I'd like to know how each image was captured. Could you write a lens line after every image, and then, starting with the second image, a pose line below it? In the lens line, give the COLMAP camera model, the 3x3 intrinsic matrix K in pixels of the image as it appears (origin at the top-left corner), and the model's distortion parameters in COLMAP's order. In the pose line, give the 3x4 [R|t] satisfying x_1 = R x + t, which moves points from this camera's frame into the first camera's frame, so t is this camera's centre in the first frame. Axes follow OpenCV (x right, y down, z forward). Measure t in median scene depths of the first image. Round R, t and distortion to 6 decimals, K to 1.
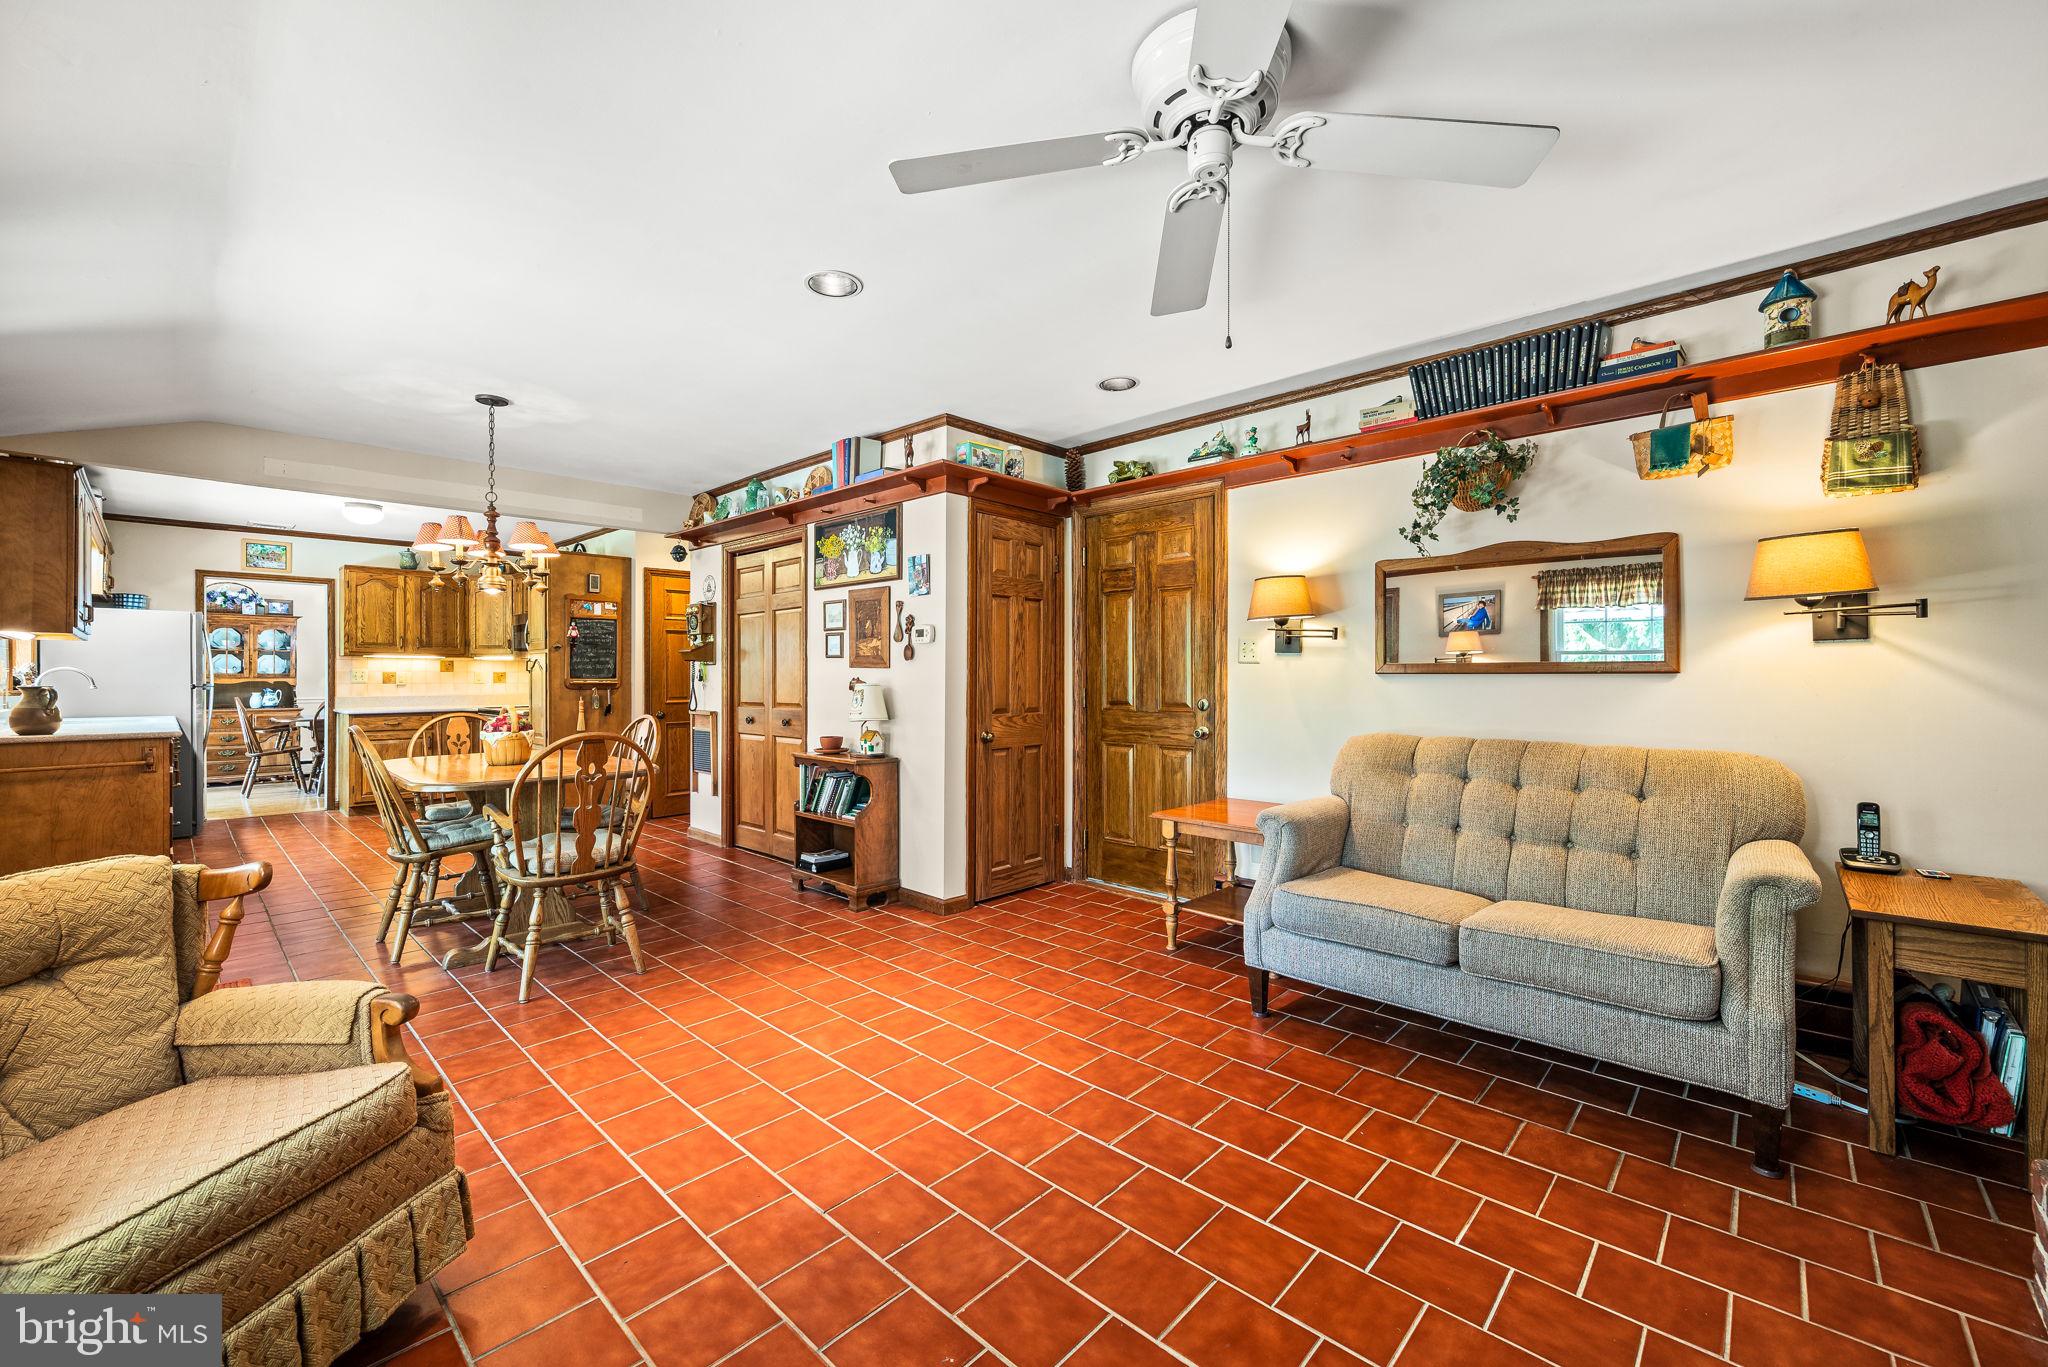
lens RADIAL K [[804.3, 0, 1025.5], [0, 804.3, 673.9], [0, 0, 1]] dist [-0.002633, -0.000496]
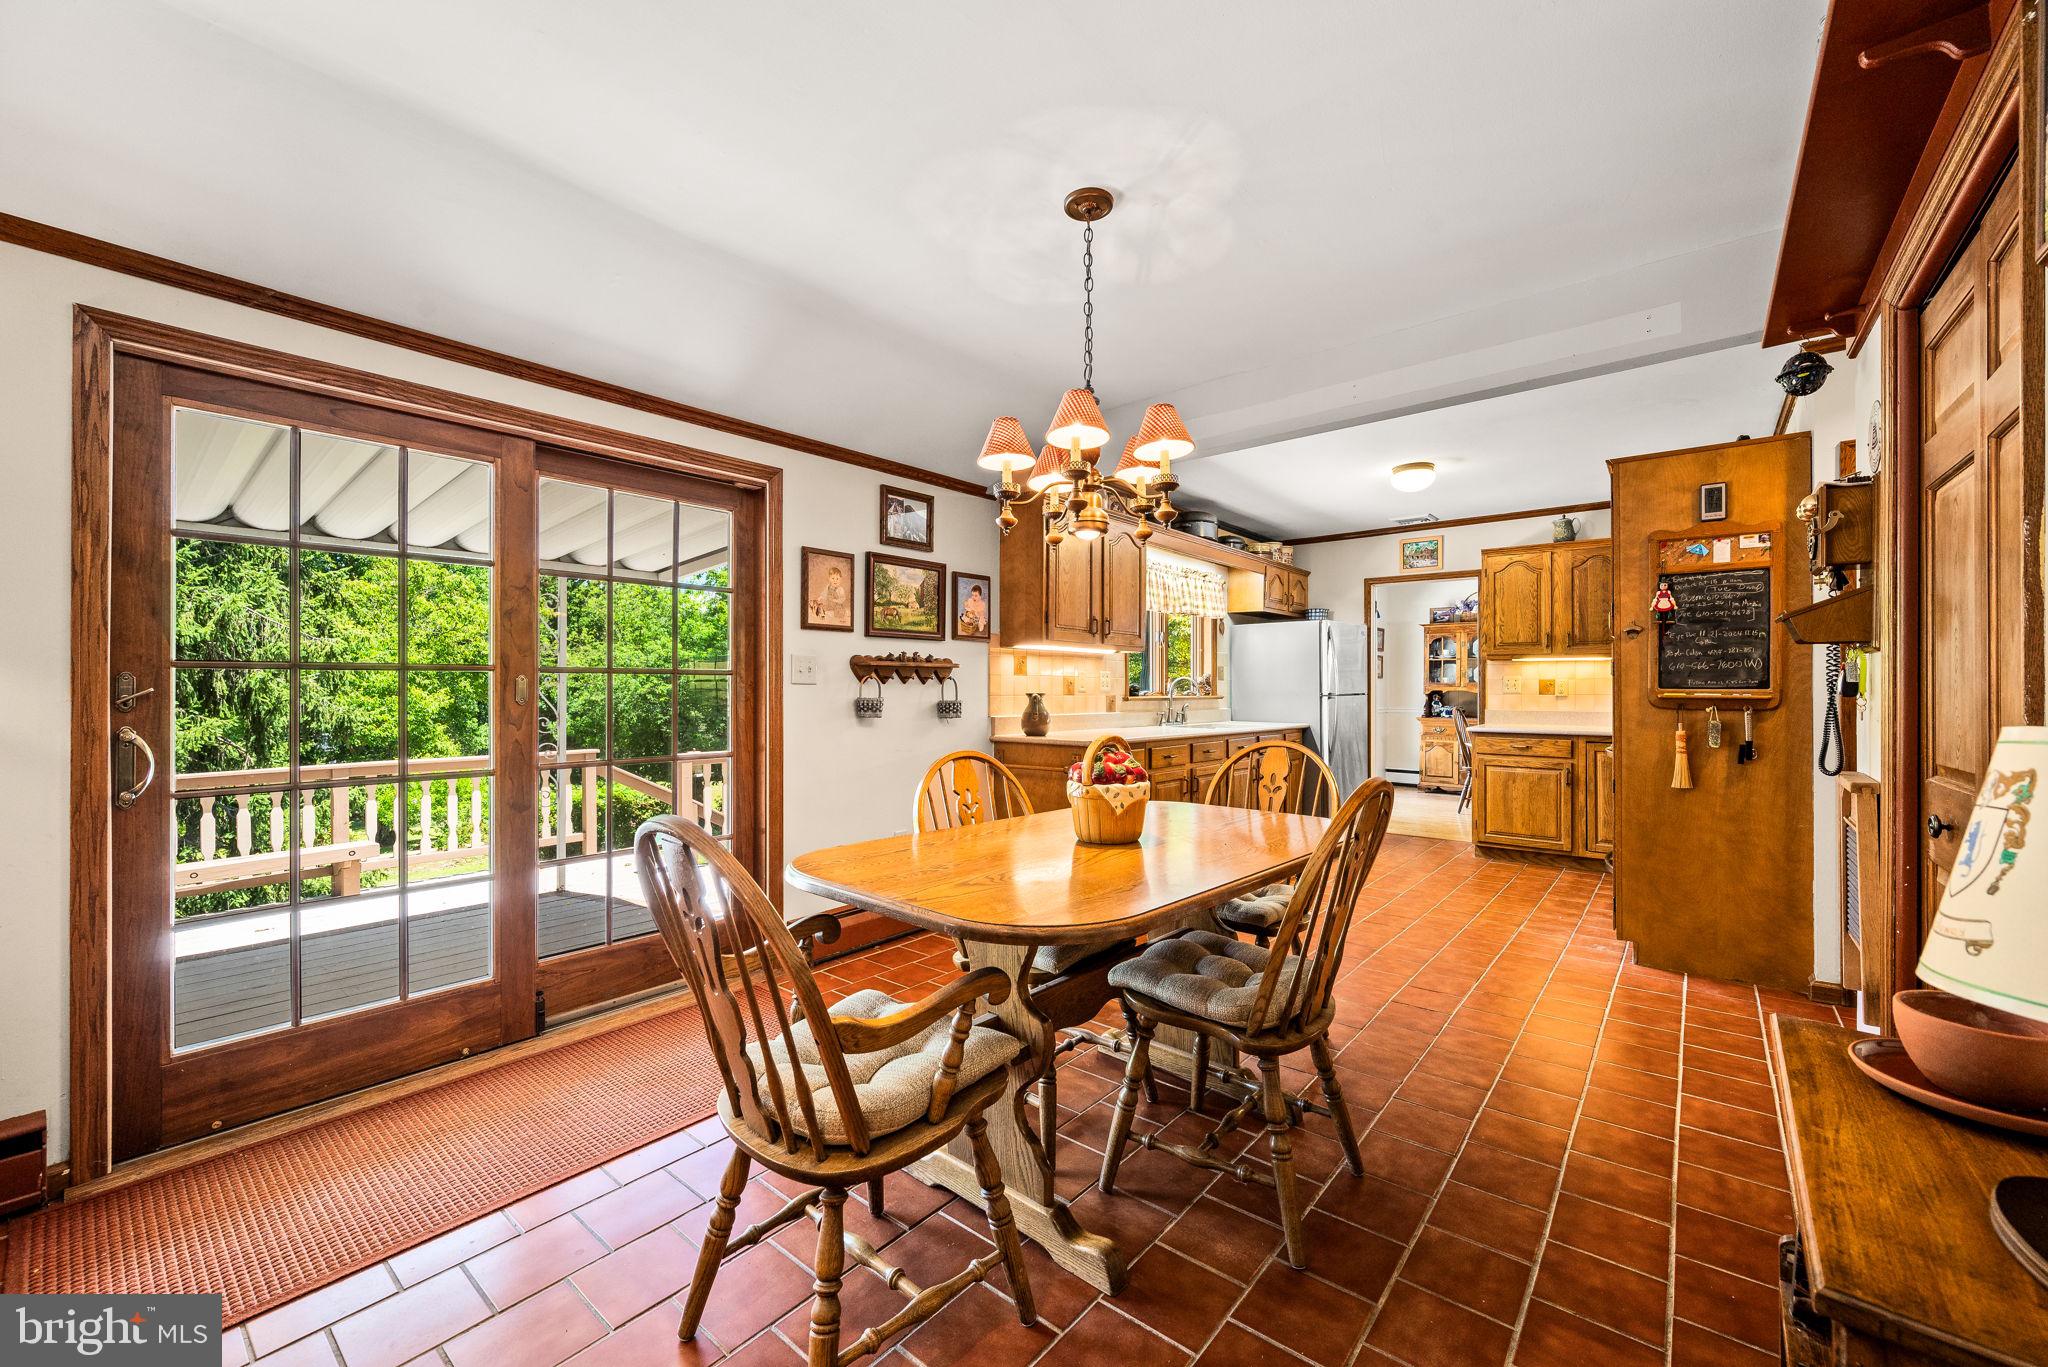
lens RADIAL K [[804.3, 0, 1024.4], [0, 804.3, 686.1], [0, 0, 1]] dist [-0.002633, -0.000496]
pose [[0.046963, -0.000788, -0.998896, -0.067143], [0.004046, 0.999992, -0.000599, 0.003737], [0.998888, -0.004013, 0.046966, 0.745613]]
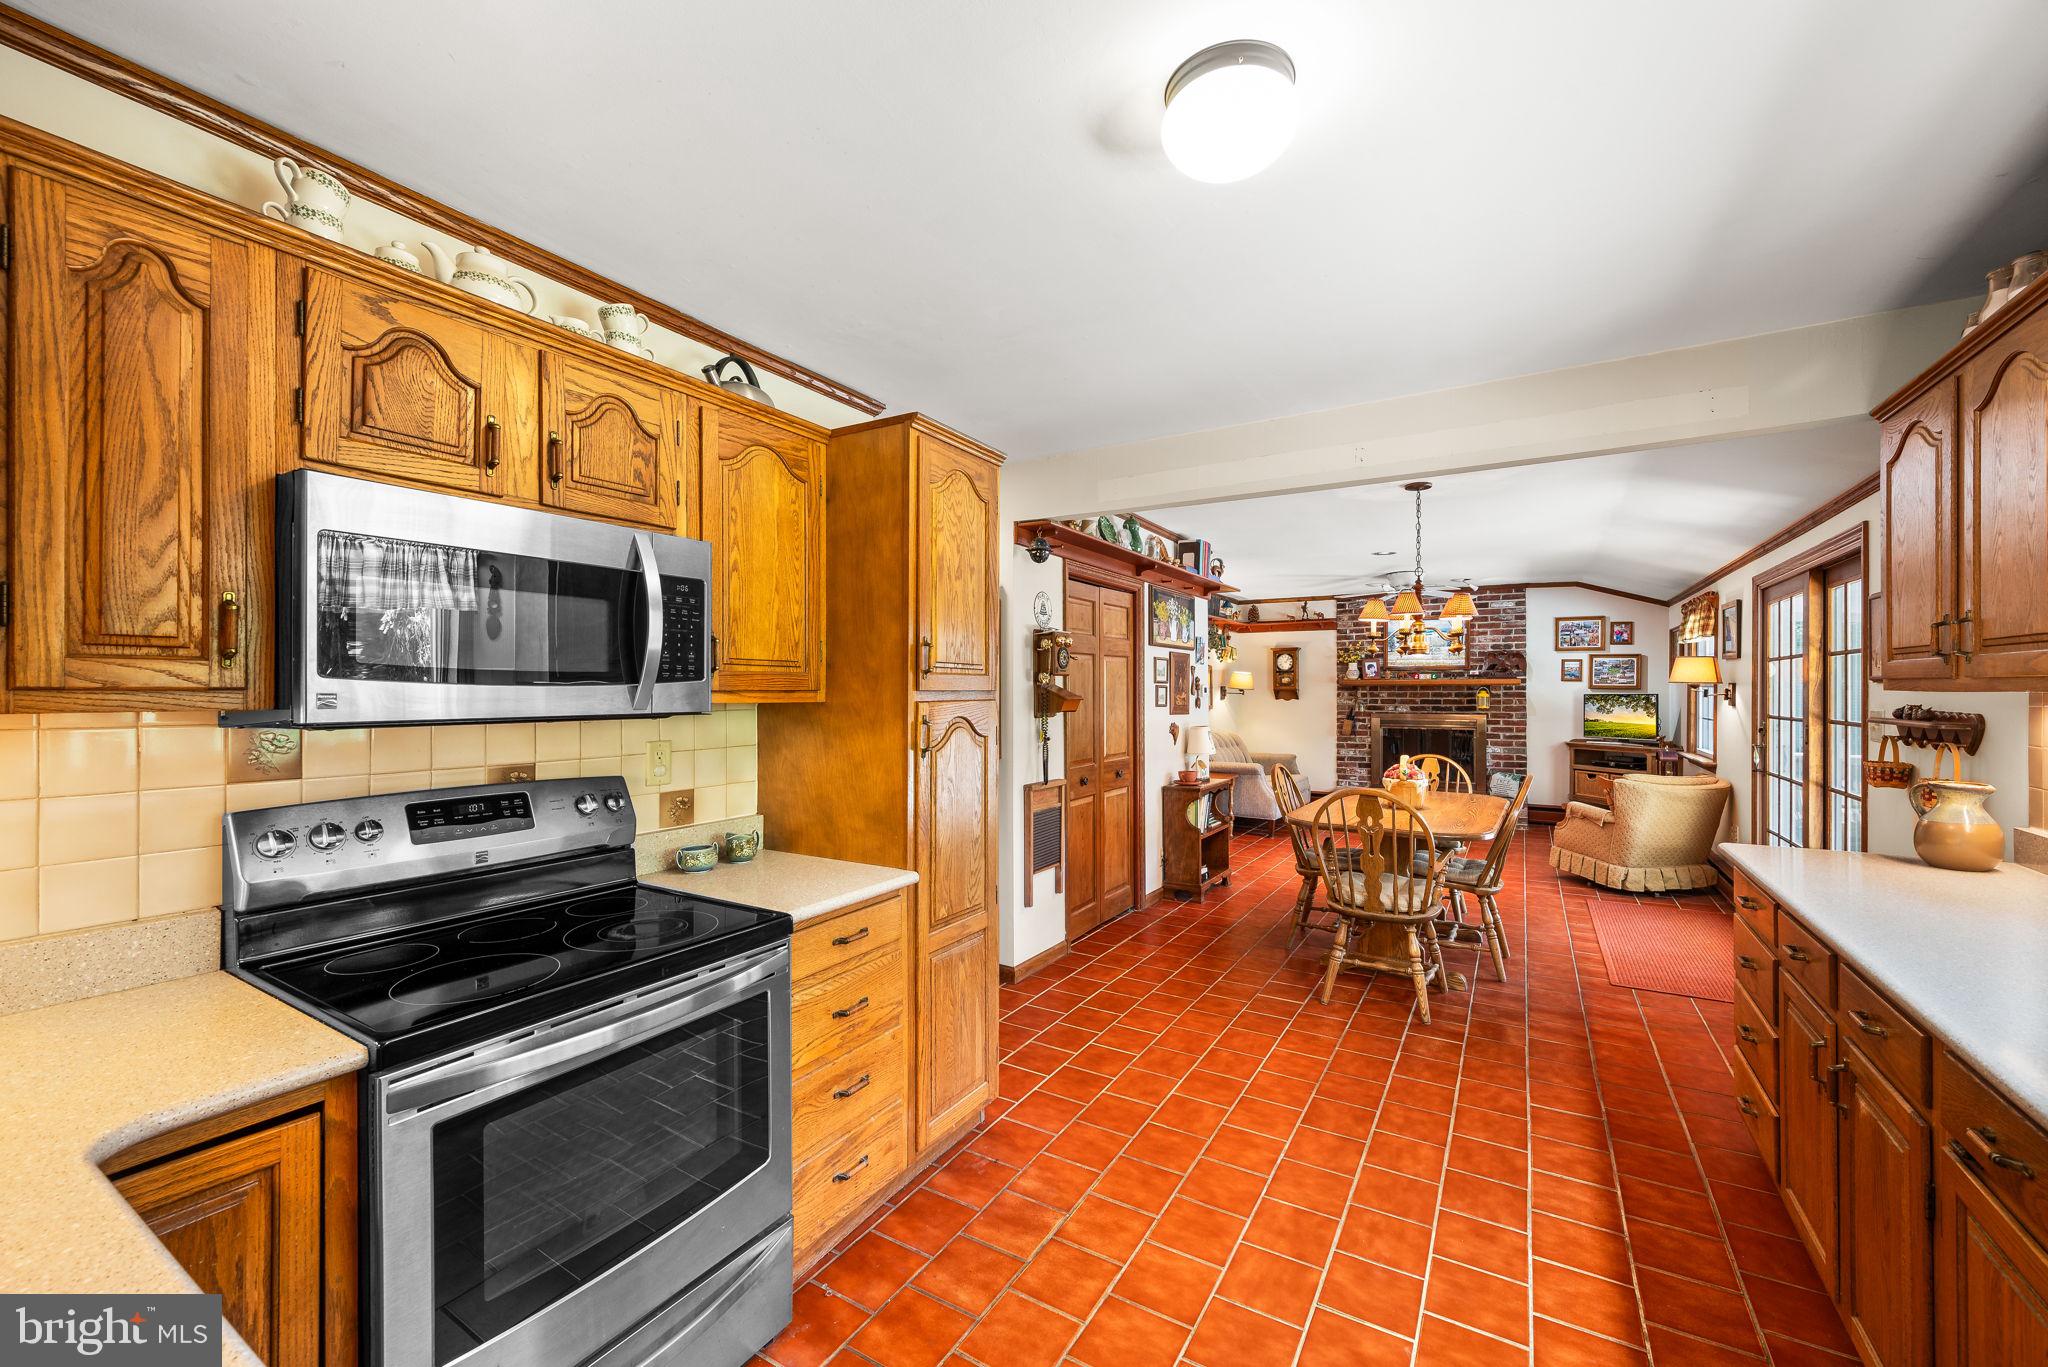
lens RADIAL K [[804.3, 0, 1027.1], [0, 804.3, 686.2], [0, 0, 1]] dist [-0.002633, -0.000496]
pose [[-0.192069, 0.005704, 0.981365, -1.343734], [-0.001996, 0.999979, -0.006203, -0.042133], [-0.981379, -0.003150, -0.192054, 1.416846]]
